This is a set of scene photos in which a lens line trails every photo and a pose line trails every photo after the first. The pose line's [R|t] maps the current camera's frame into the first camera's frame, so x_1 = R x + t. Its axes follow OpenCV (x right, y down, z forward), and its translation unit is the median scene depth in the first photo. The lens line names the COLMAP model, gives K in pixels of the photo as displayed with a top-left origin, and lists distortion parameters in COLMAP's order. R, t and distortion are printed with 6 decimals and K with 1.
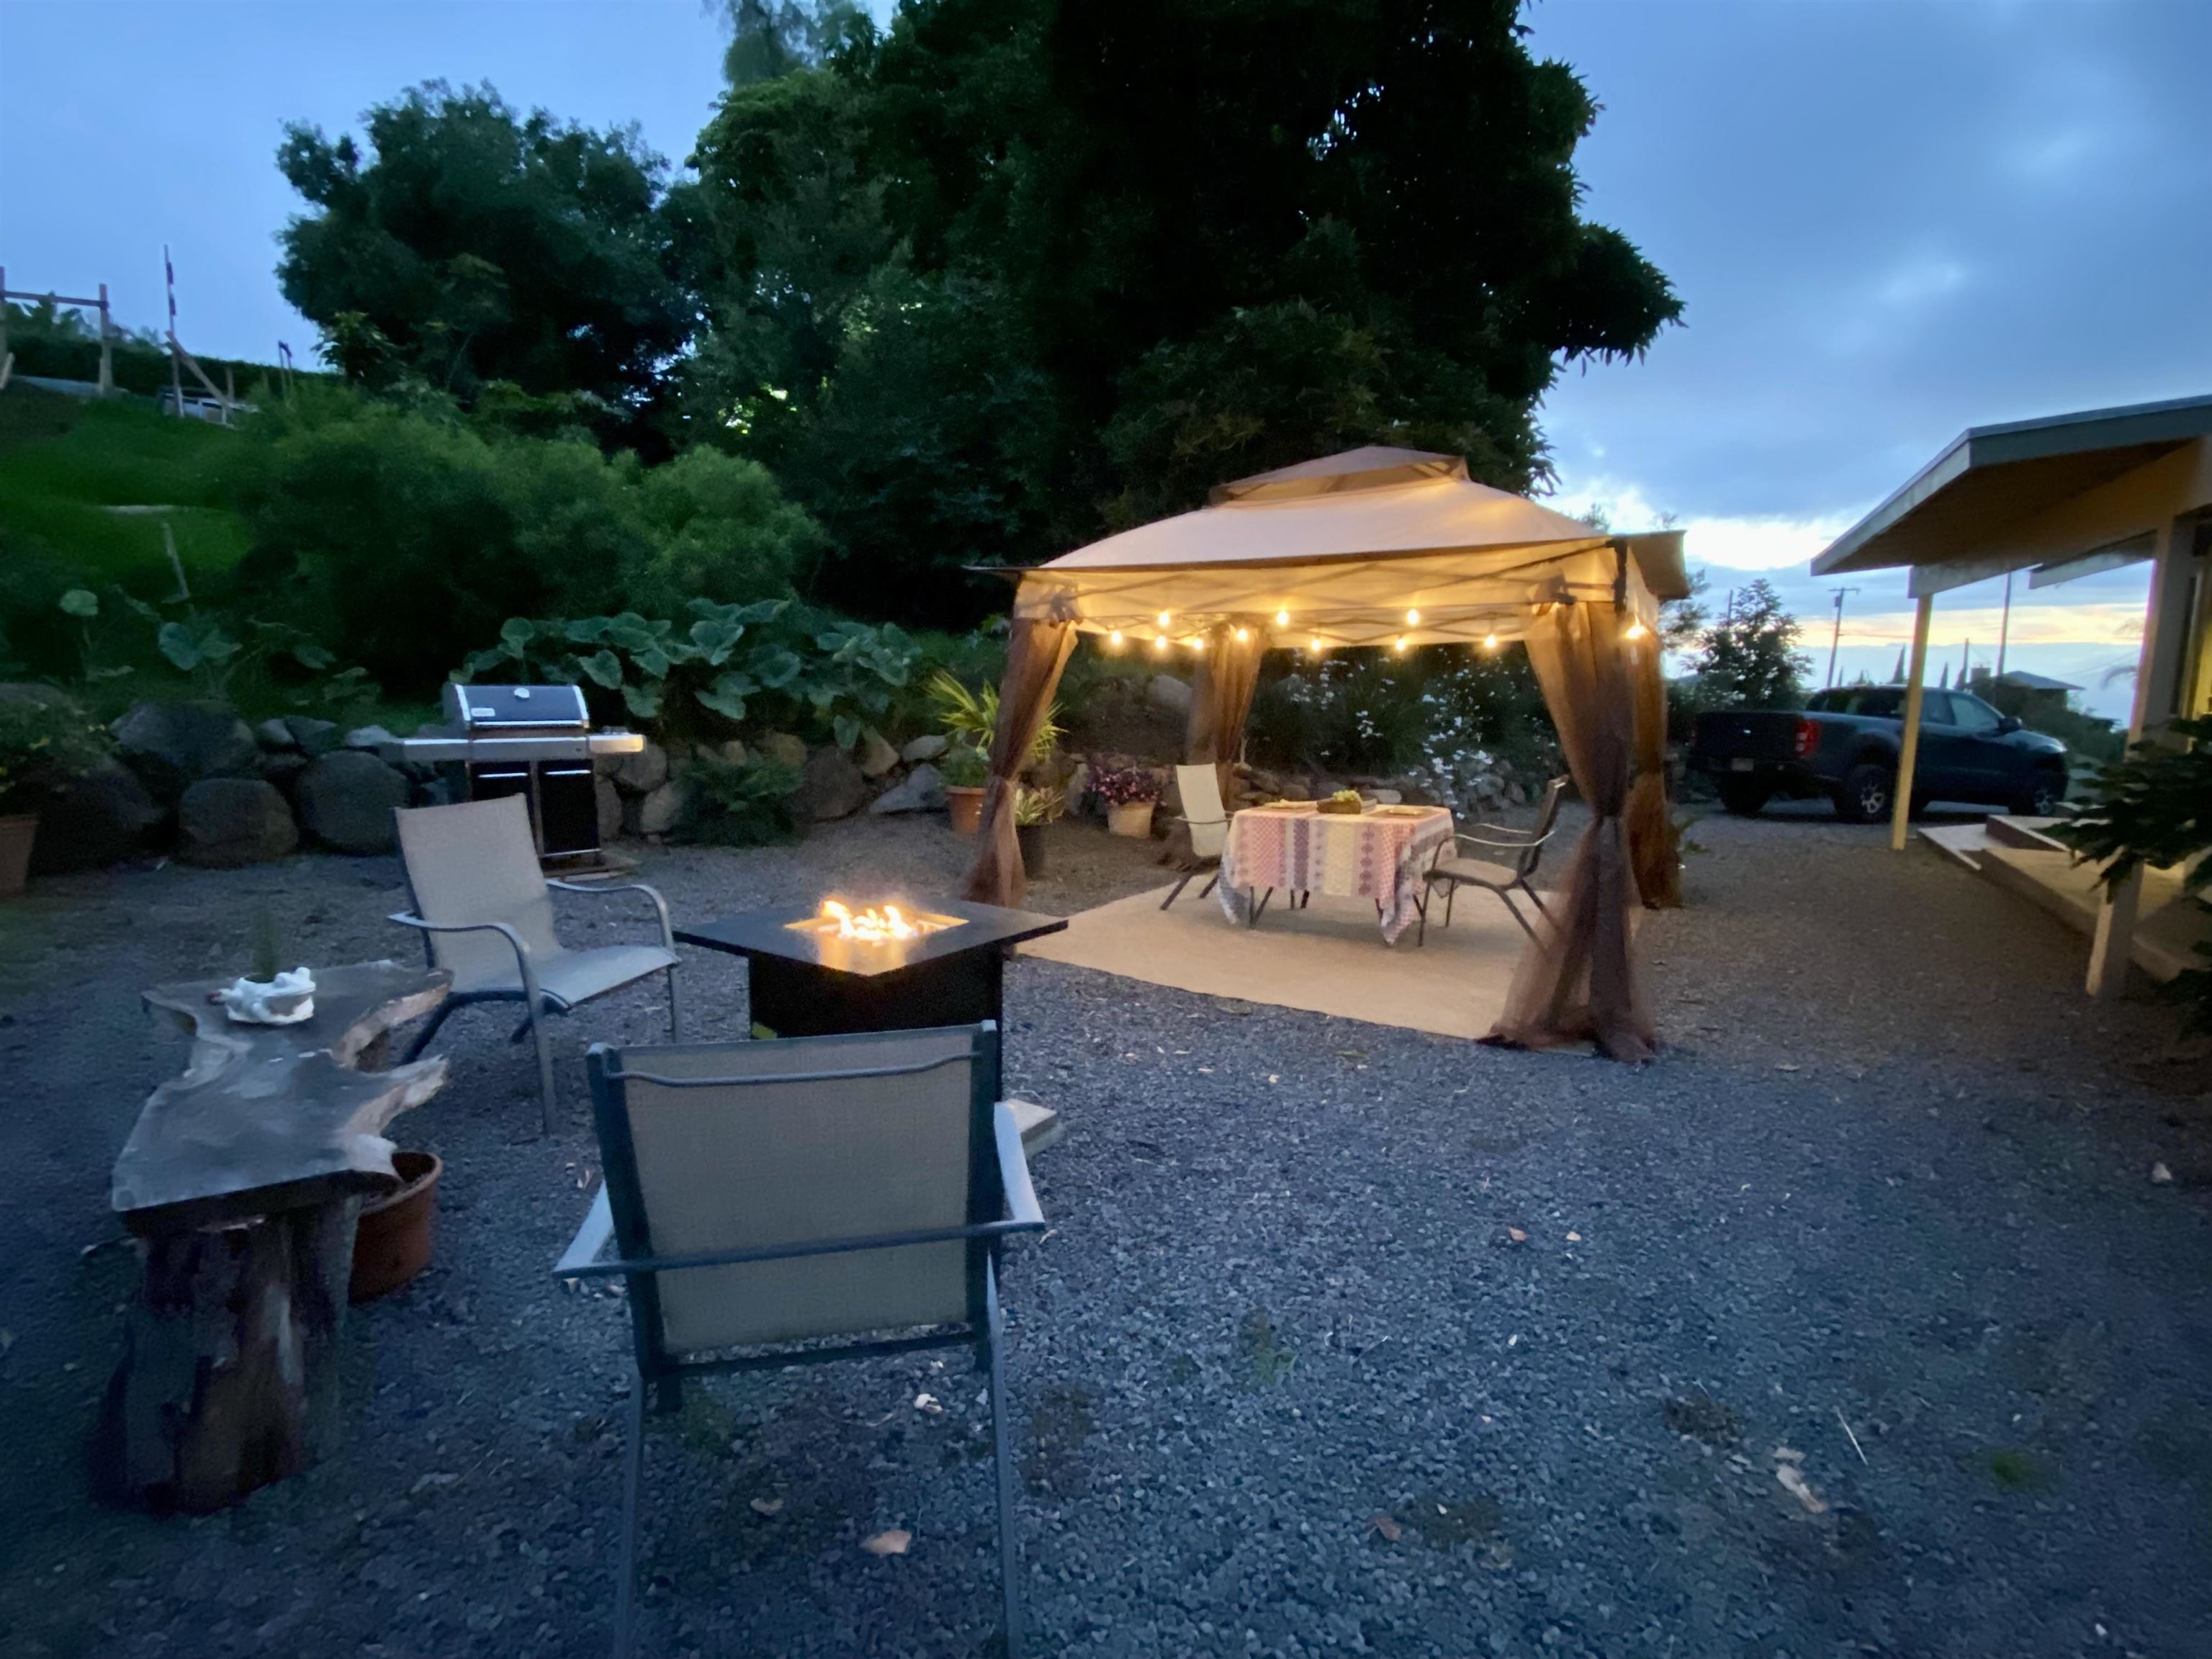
lens RADIAL K [[943.1, 0, 1106.0], [0, 943.1, 829.5], [0, 0, 1]] dist [-0.000551, -0.000230]
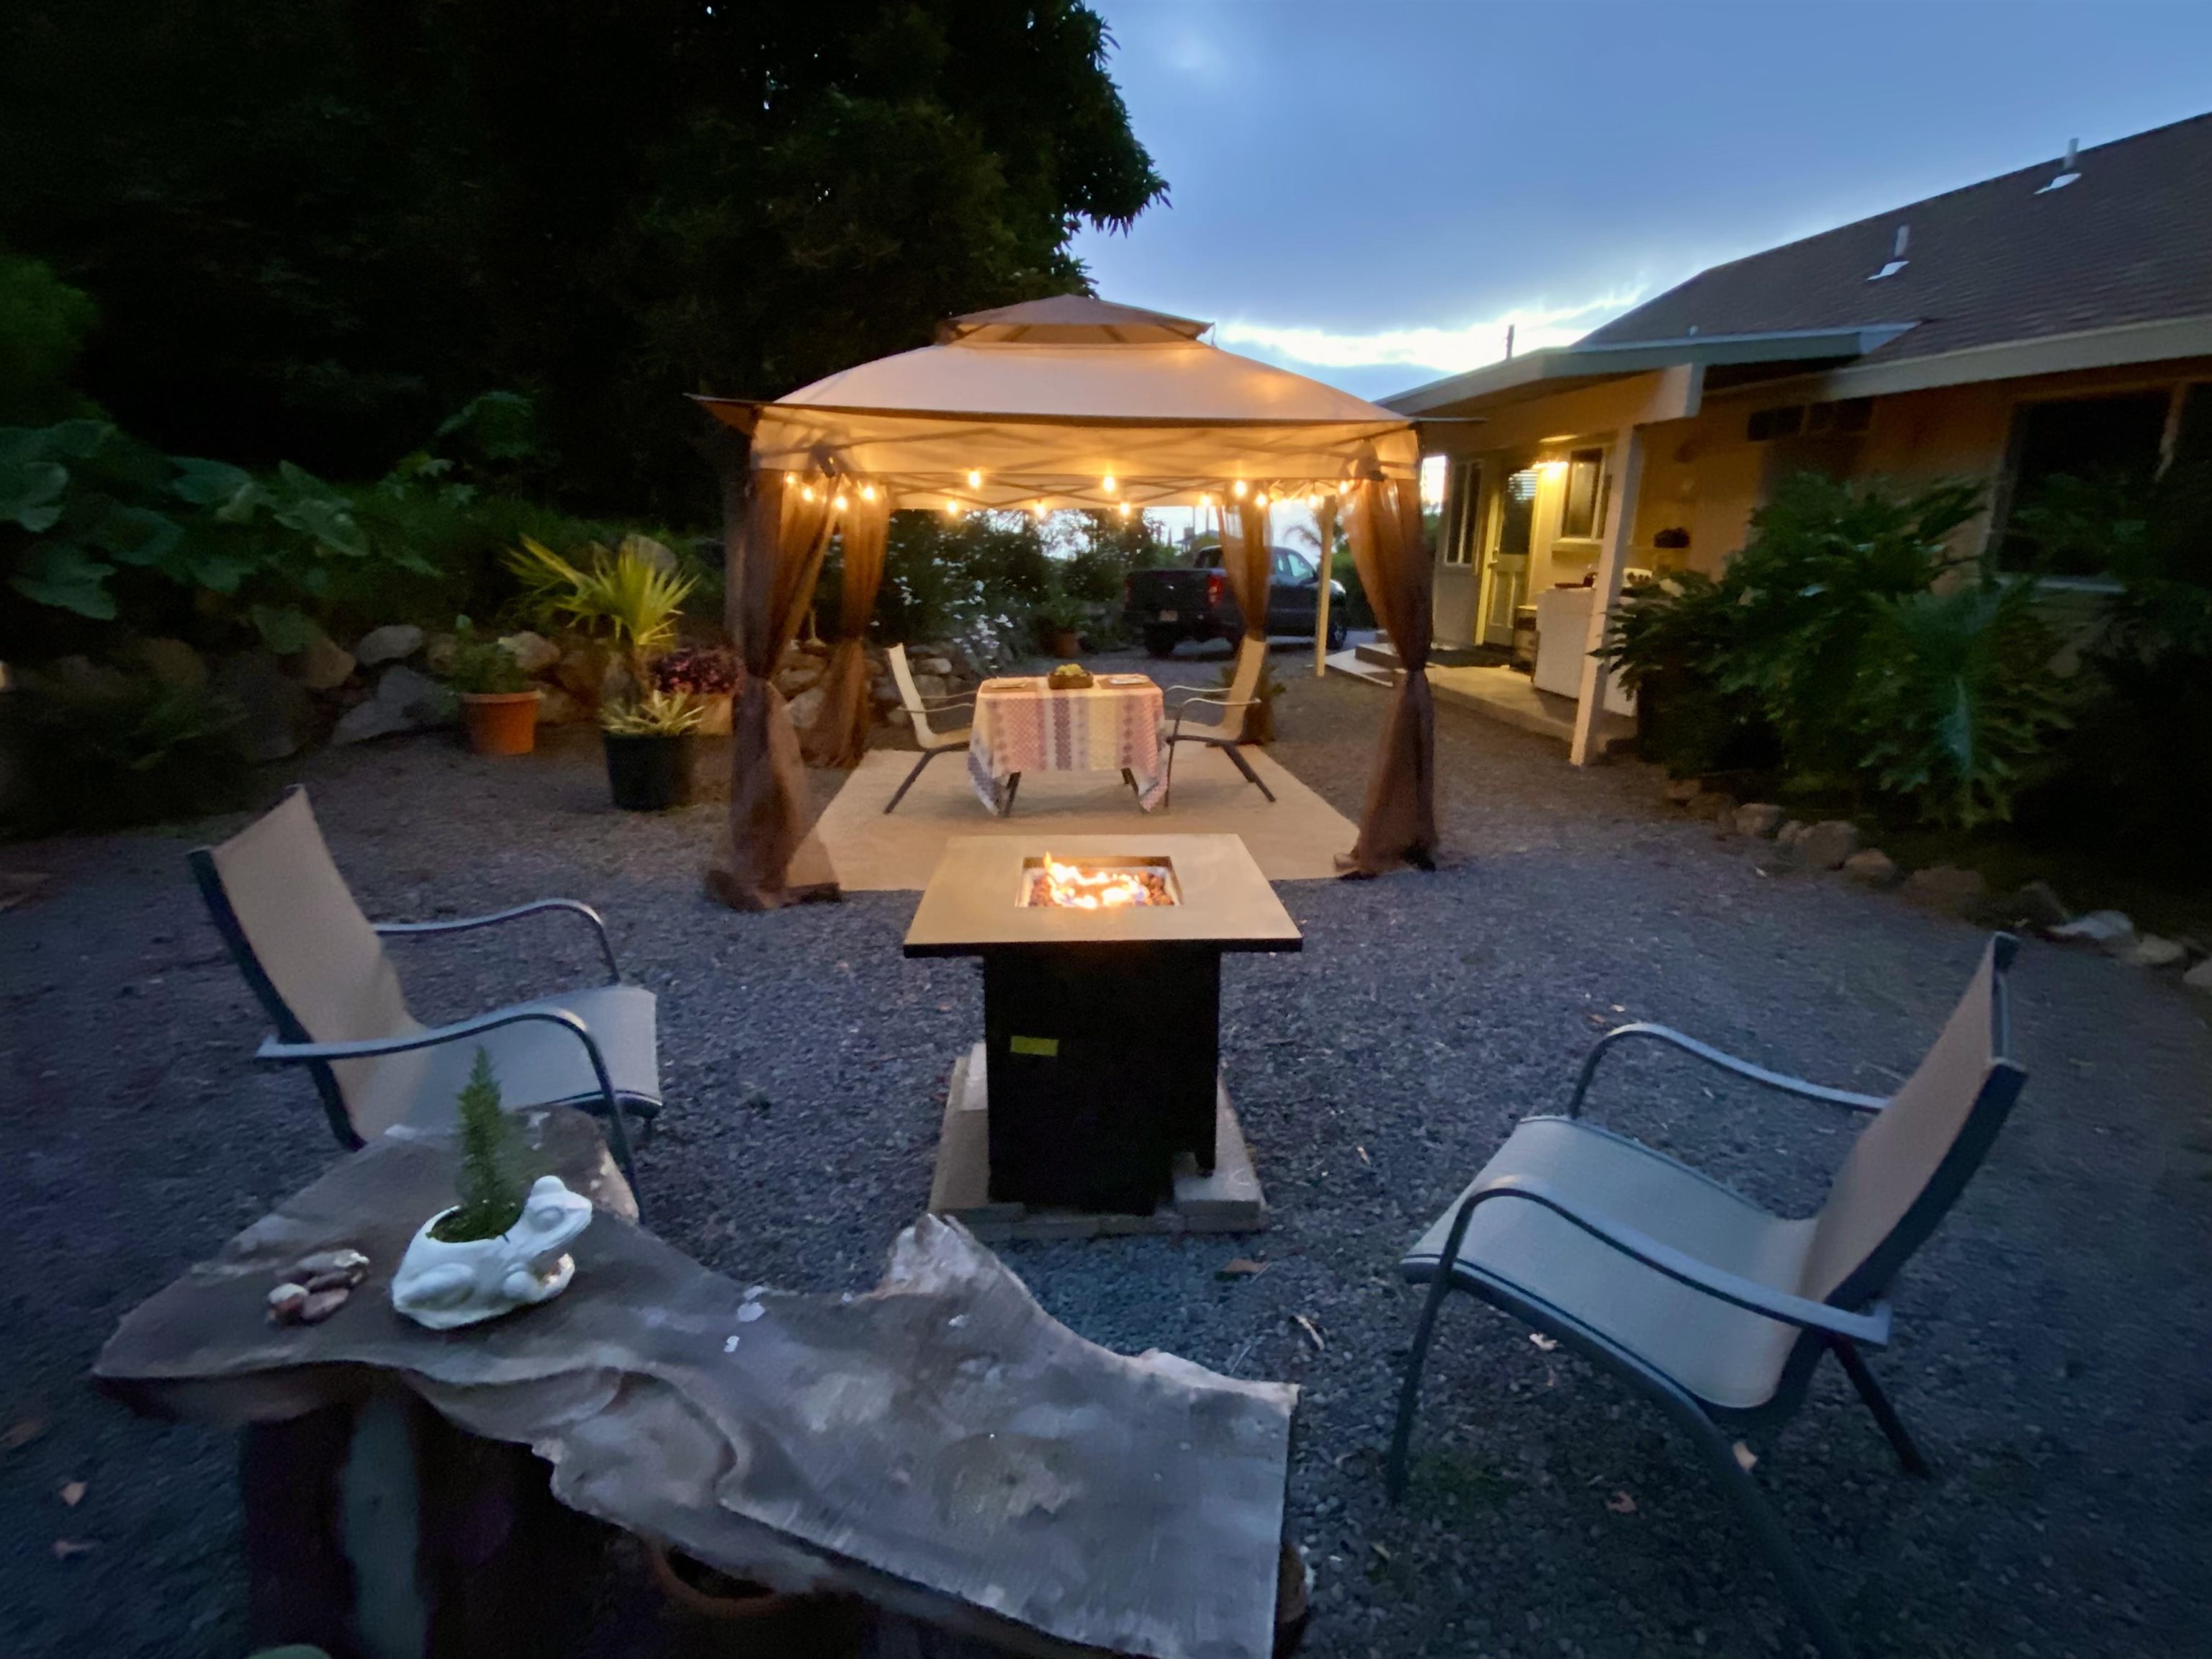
lens RADIAL K [[959.7, 0, 1106.0], [0, 959.7, 829.5], [0, 0, 1]] dist [0.002349, -0.016986]
pose [[0.815616, -0.166864, 0.554009, -0.317507], [0.089573, 0.982382, 0.164017, -0.034758], [-0.571618, -0.084151, 0.816194, 0.157095]]
